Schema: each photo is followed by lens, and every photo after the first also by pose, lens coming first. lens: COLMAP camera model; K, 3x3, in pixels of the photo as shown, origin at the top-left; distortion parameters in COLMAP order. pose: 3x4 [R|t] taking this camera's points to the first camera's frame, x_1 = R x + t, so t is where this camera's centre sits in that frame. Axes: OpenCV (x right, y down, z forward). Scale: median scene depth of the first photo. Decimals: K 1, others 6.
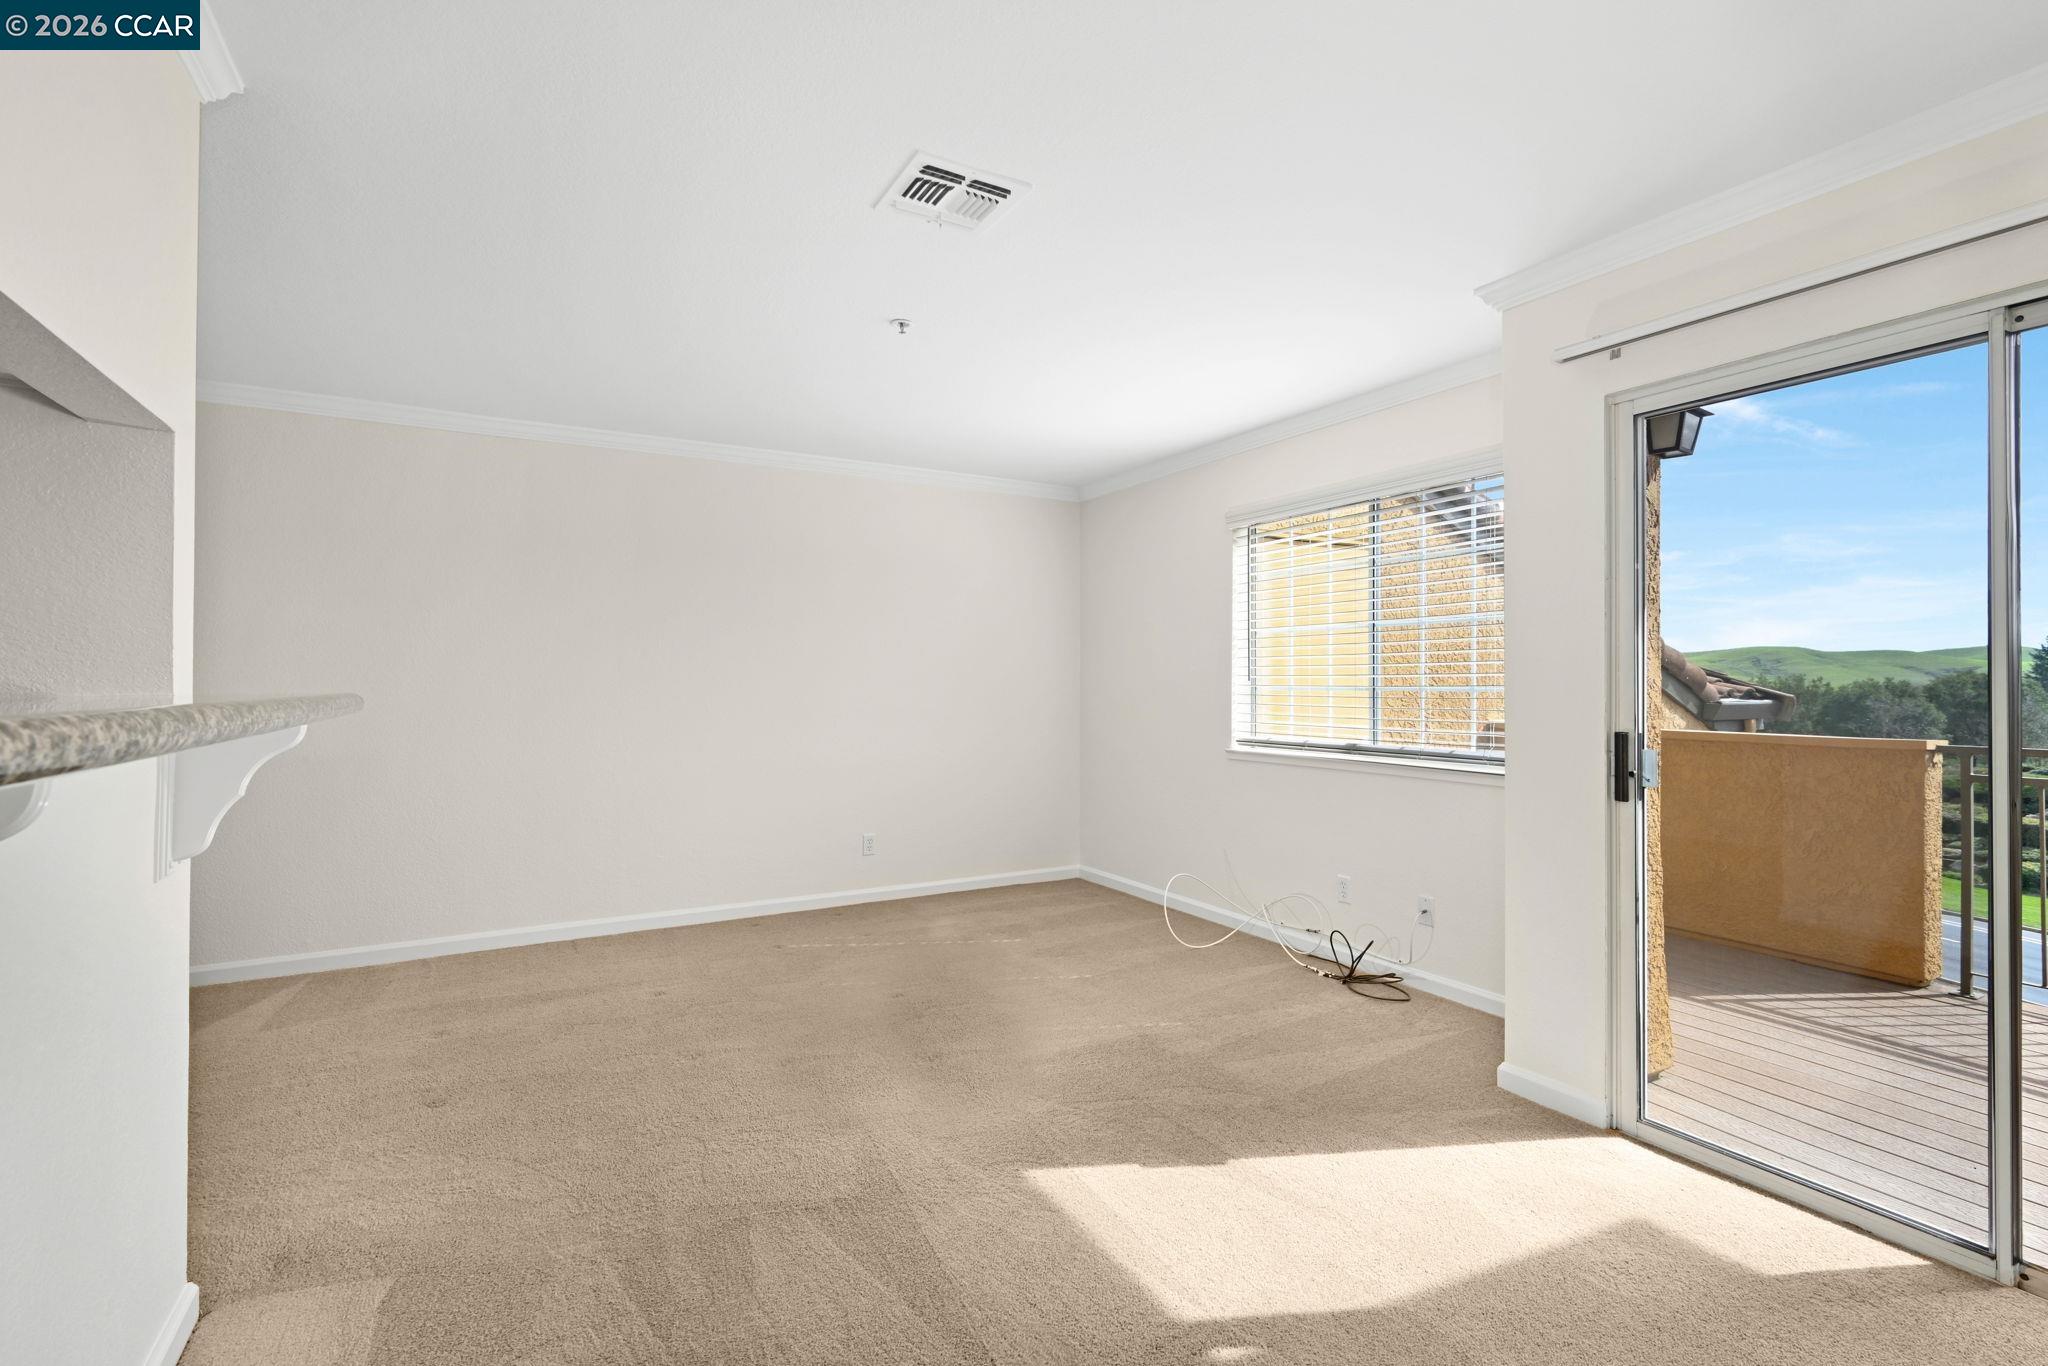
lens RADIAL K [[975.8, 0, 1036.2], [0, 975.8, 679.5], [0, 0, 1]] dist [0.010661, -0.000446]
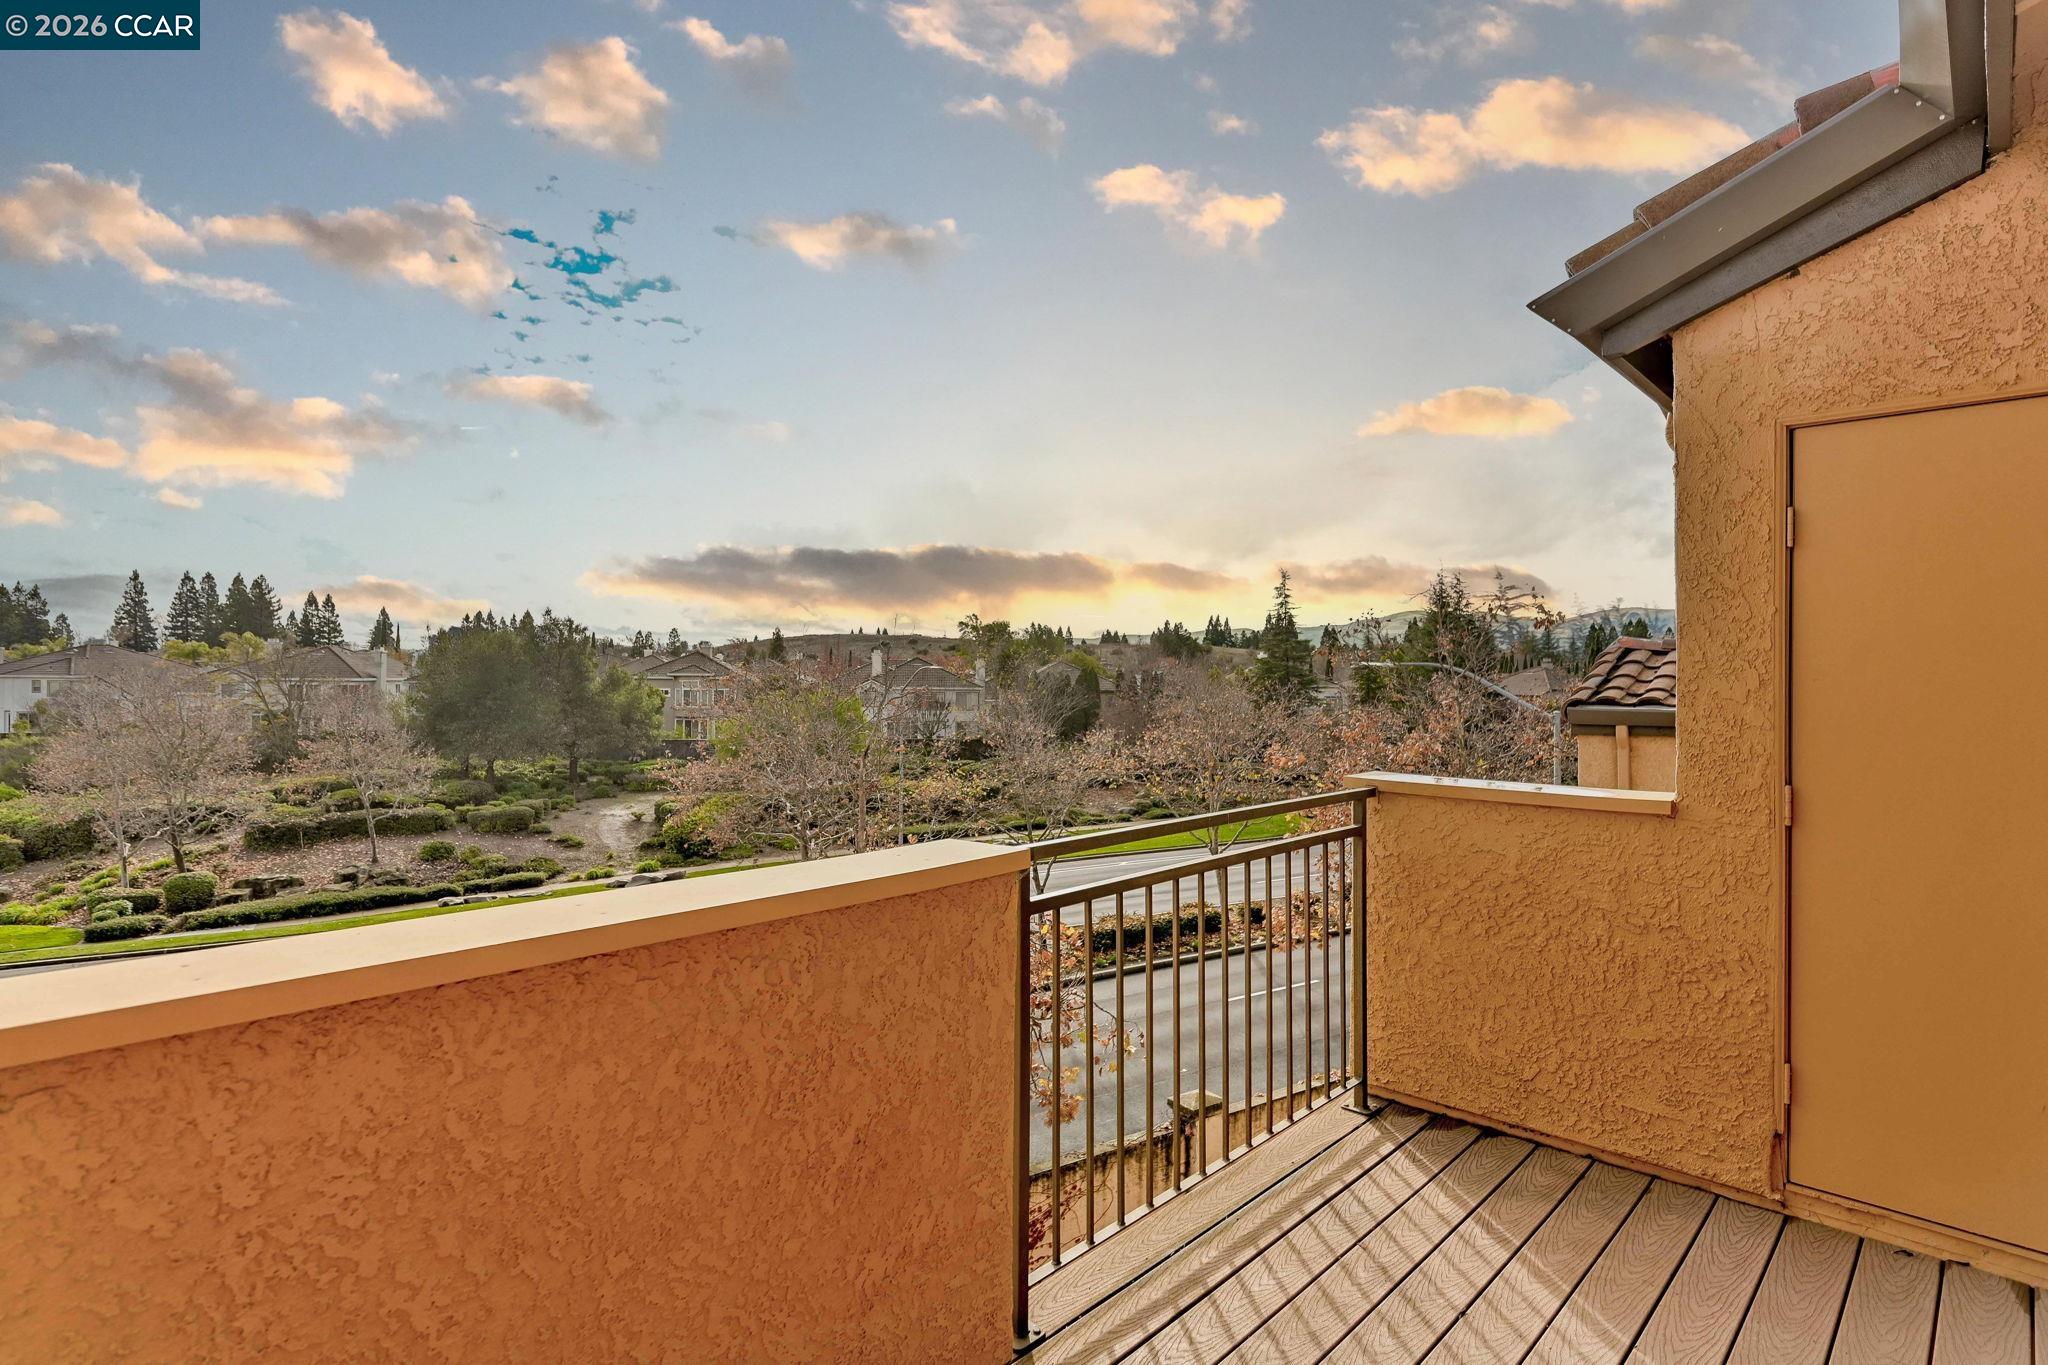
lens RADIAL K [[975.8, 0, 1036.2], [0, 975.8, 679.0], [0, 0, 1]] dist [0.010661, -0.000446]
pose [[-0.256178, -0.011890, 0.966556, 0.271589], [-0.009065, 0.999910, 0.009898, -0.013093], [-0.966587, -0.006226, -0.256263, 0.666474]]
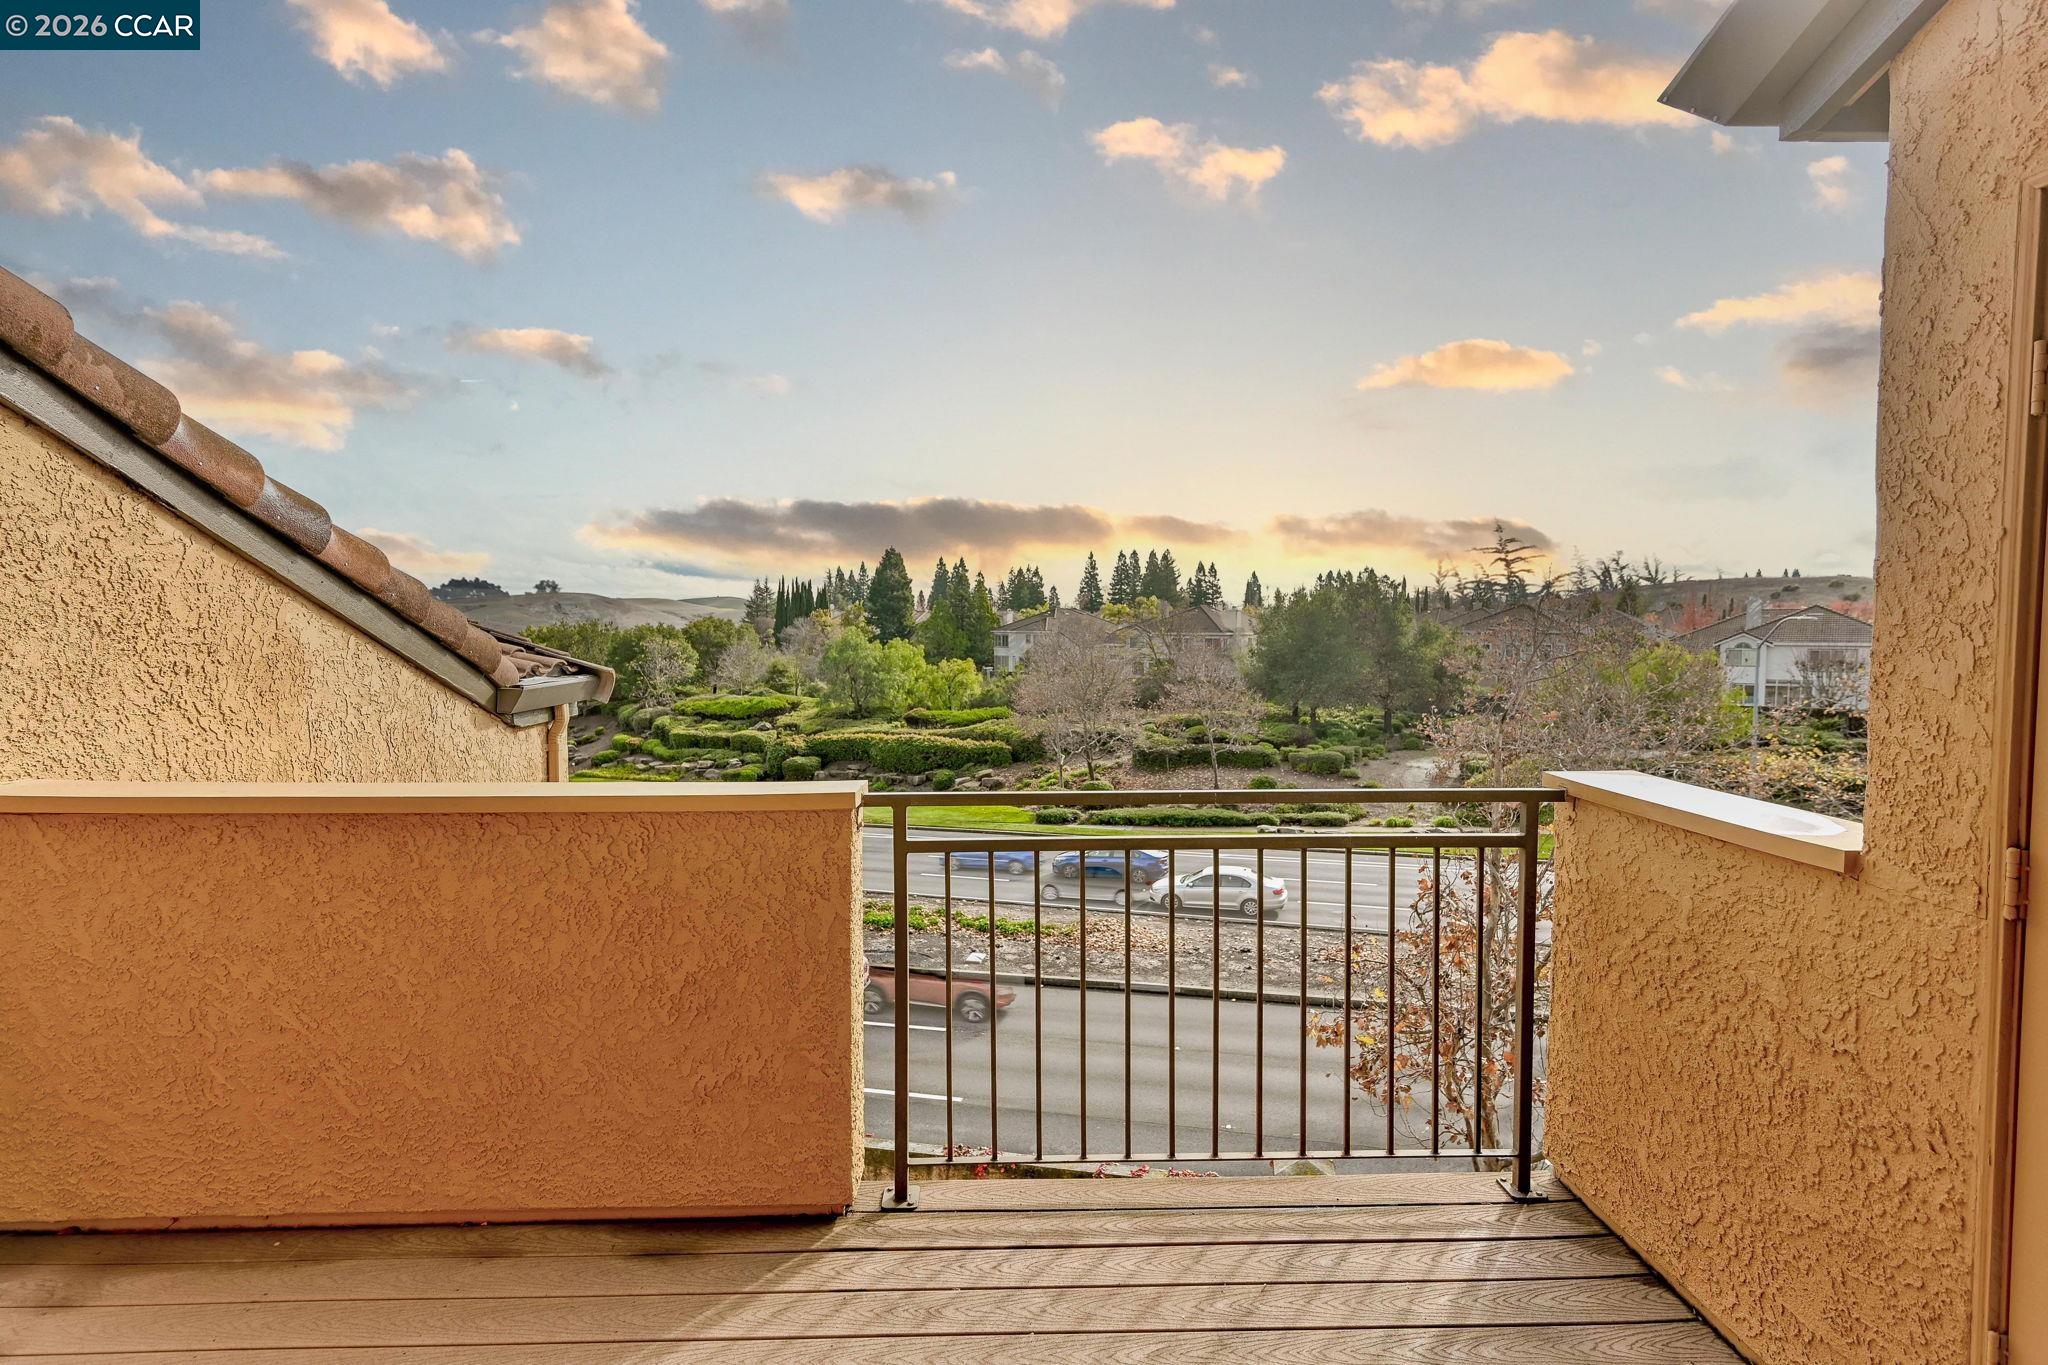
lens RADIAL K [[975.8, 0, 1036.2], [0, 975.8, 679.0], [0, 0, 1]] dist [0.010661, -0.000446]
pose [[0.465774, -0.053335, 0.883295, 0.279269], [0.001324, 0.998223, 0.059576, -0.019759], [-0.884903, -0.026580, 0.465017, 0.389915]]
